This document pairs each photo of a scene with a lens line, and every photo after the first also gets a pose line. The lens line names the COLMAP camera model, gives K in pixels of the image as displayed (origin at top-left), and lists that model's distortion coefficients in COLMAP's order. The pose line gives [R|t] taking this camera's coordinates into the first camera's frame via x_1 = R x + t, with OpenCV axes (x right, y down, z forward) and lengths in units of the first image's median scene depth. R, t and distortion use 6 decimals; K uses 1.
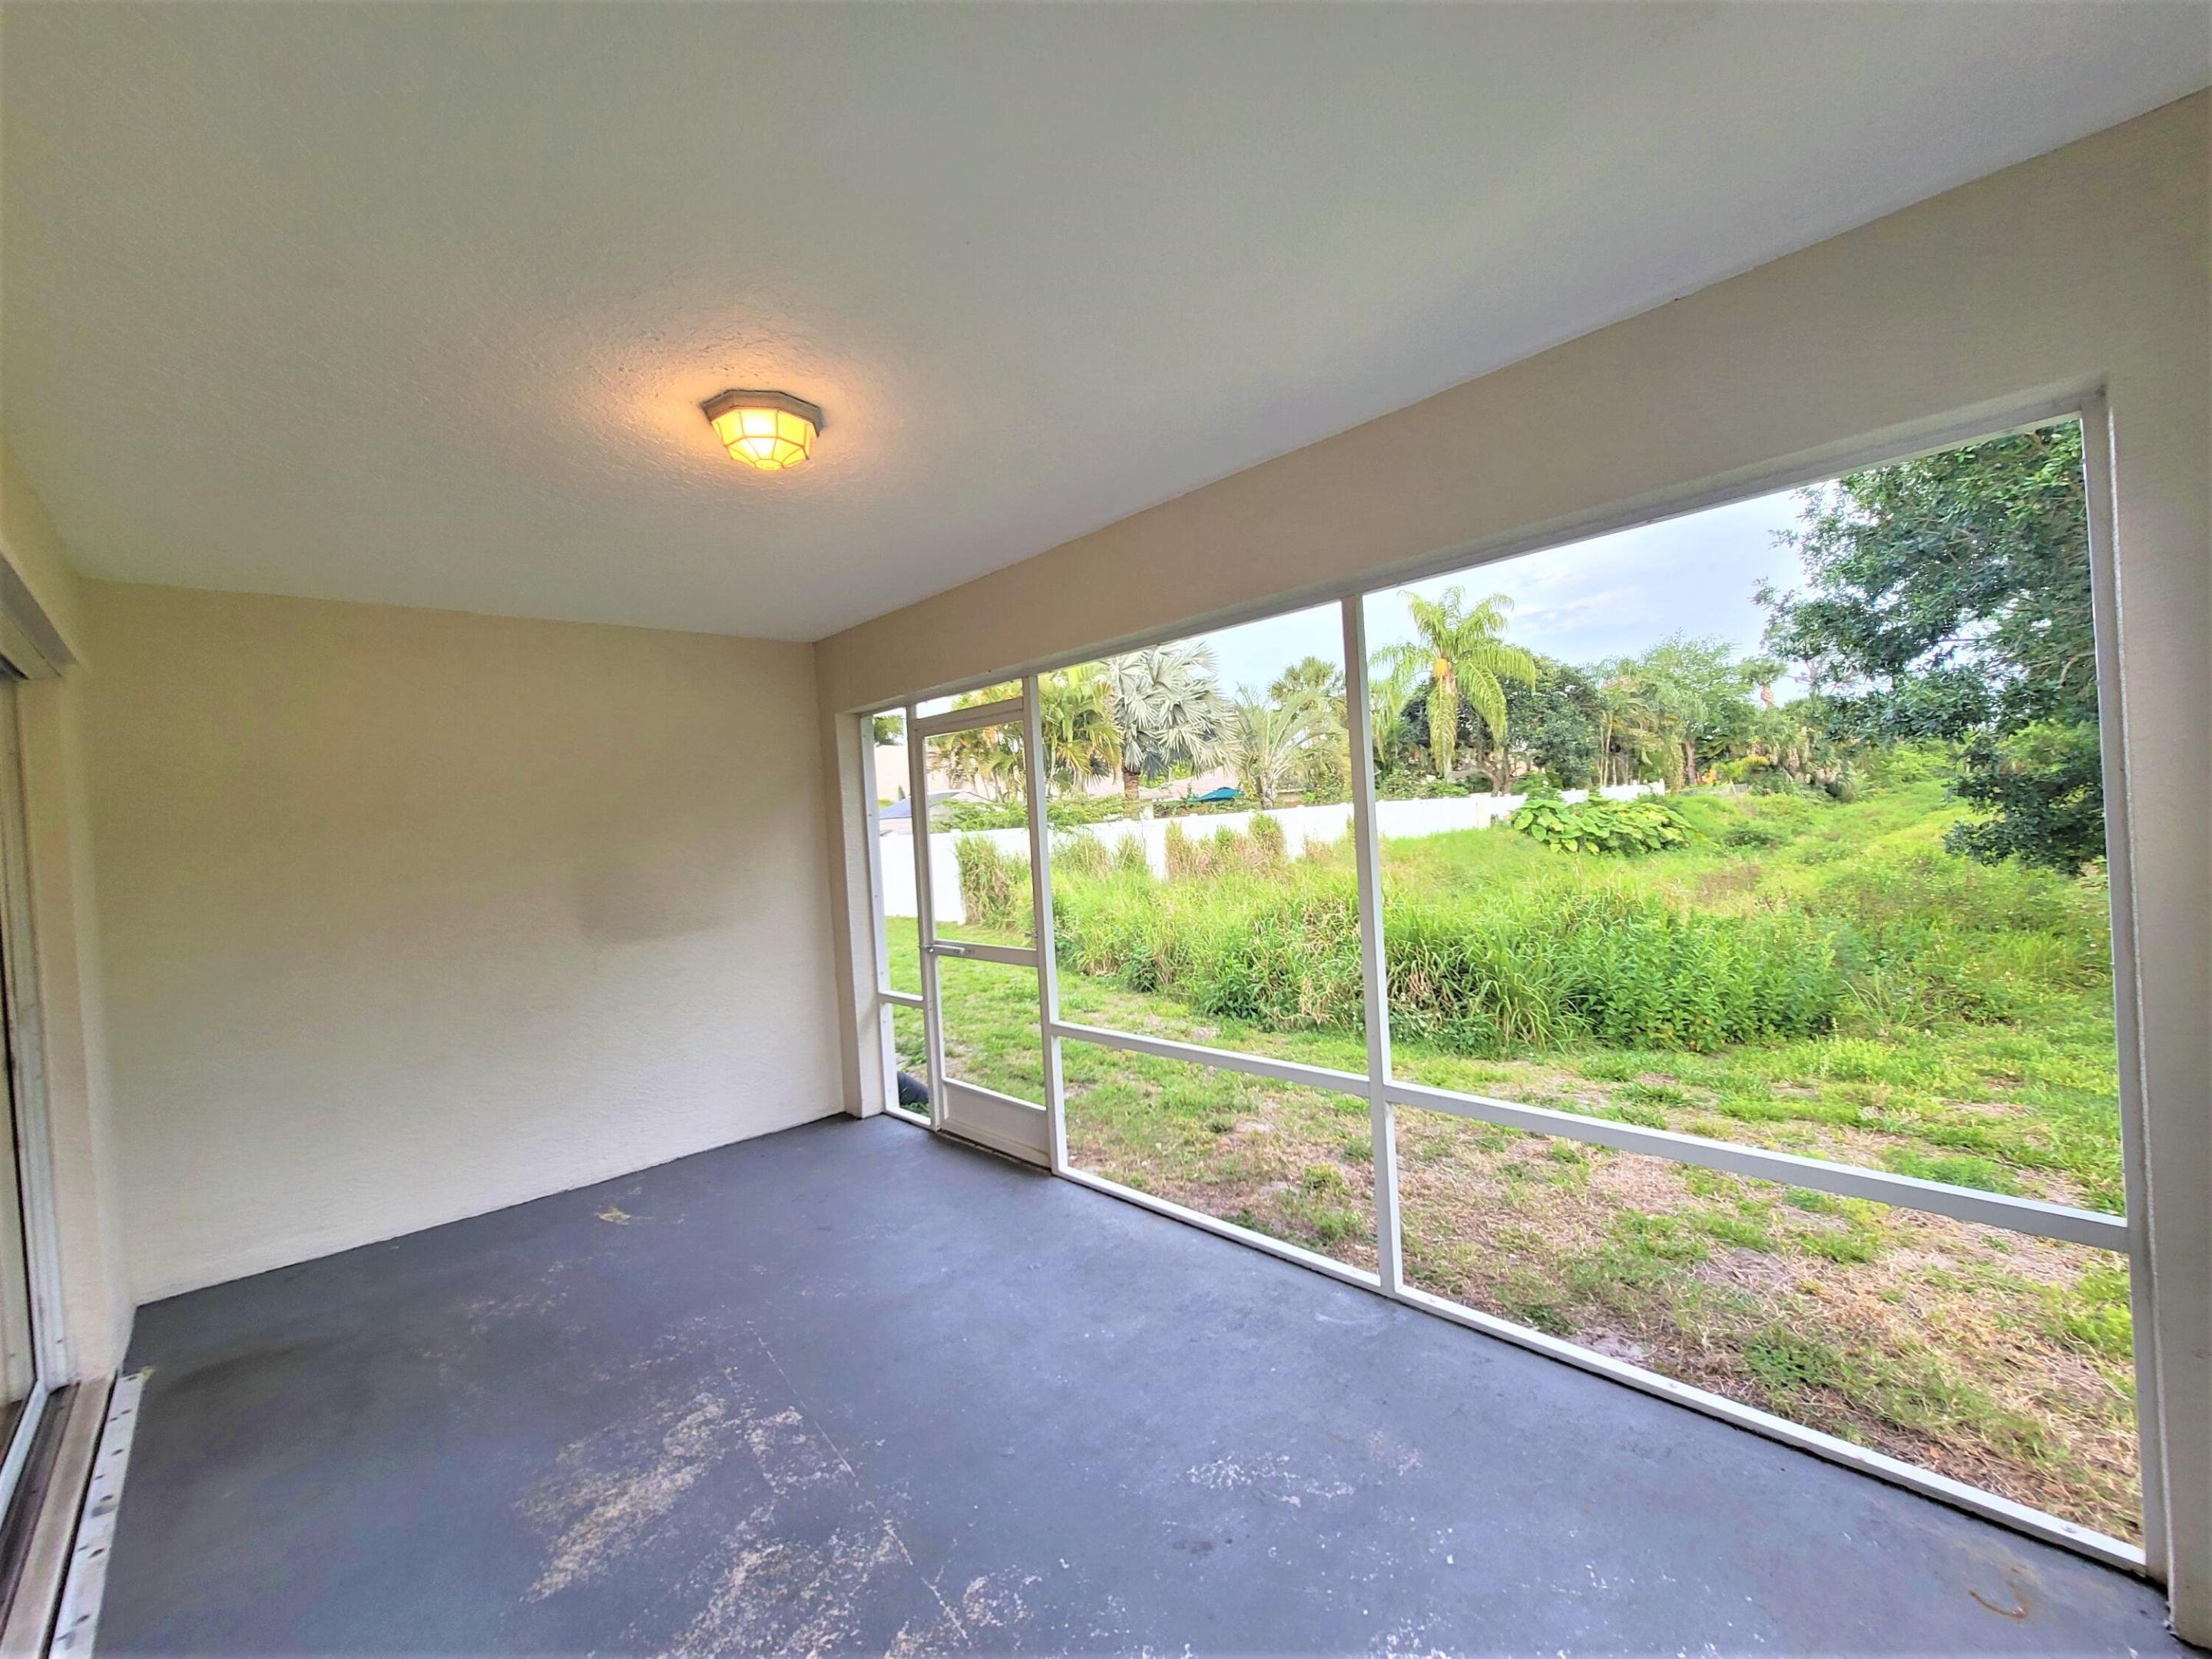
lens RADIAL K [[904.1, 0, 1109.2], [0, 904.1, 821.9], [0, 0, 1]] dist [-0.003238, 0.000586]
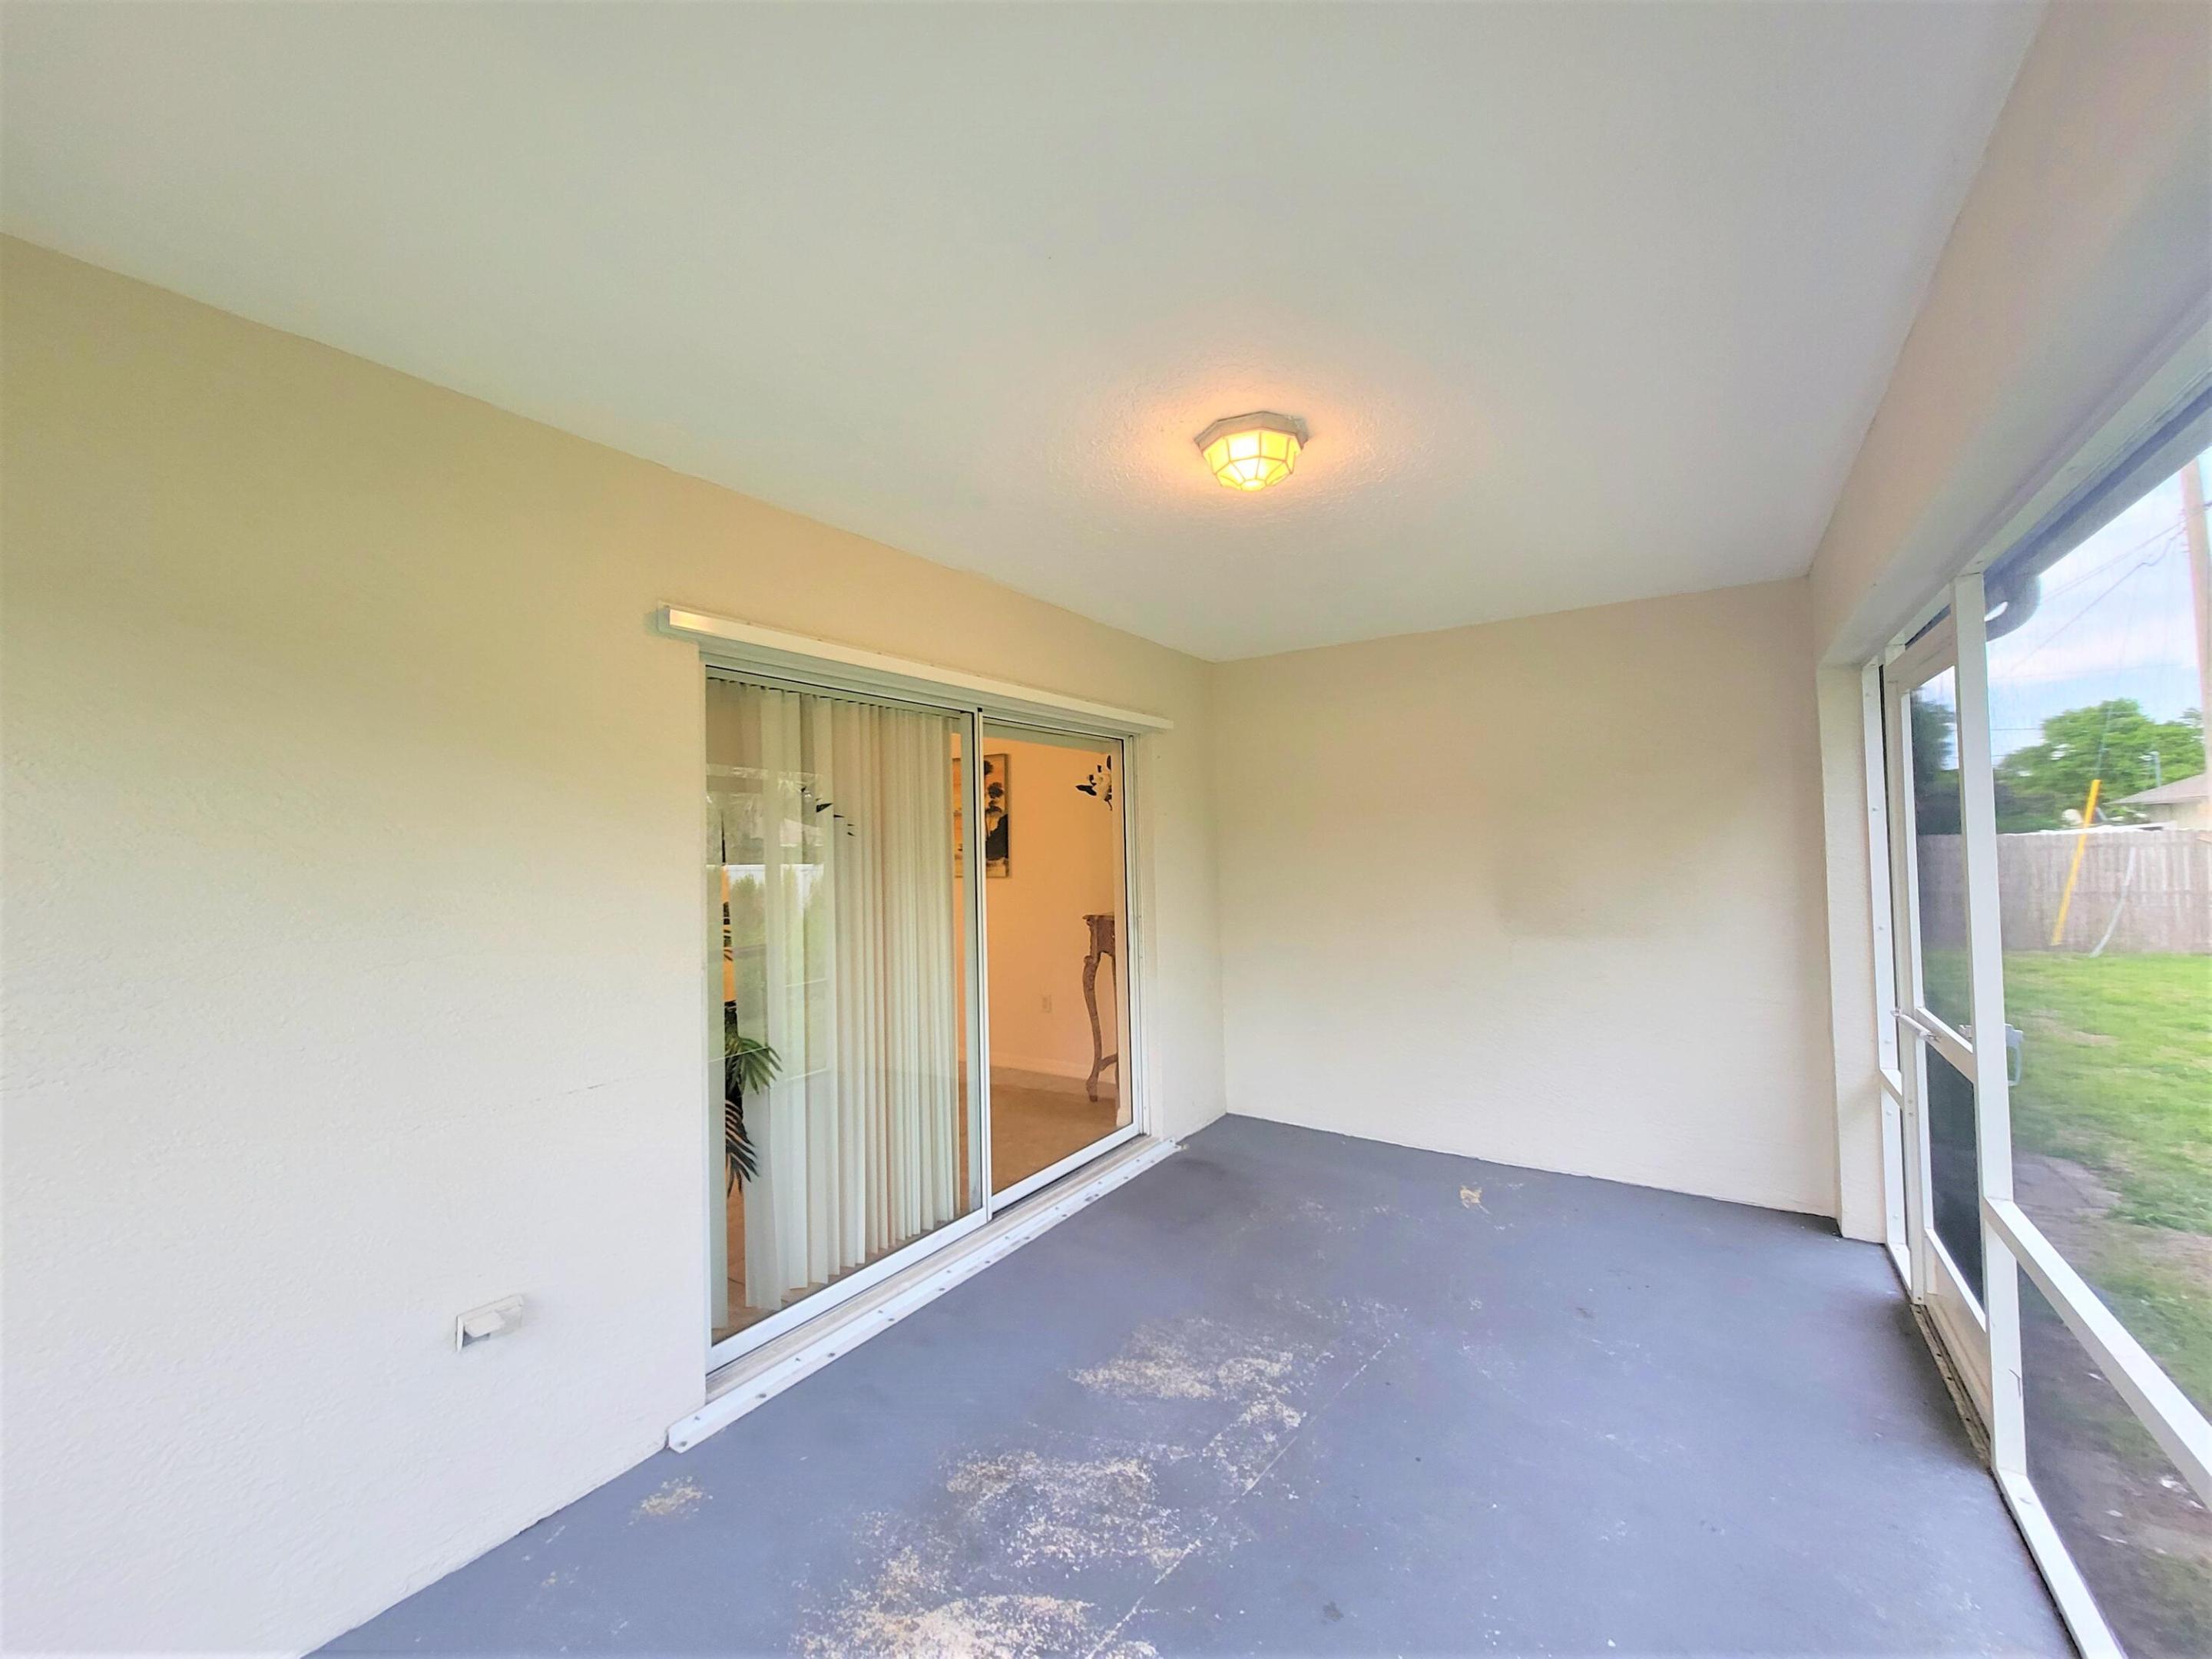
lens RADIAL K [[902.1, 0, 1106.0], [0, 902.1, 829.5], [0, 0, 1]] dist [-0.002657, 0.000011]
pose [[0.219935, 0.036216, -0.974842, 0.466384], [0.005119, 0.999254, 0.038277, -0.035959], [0.975501, -0.013408, 0.219586, 0.479072]]
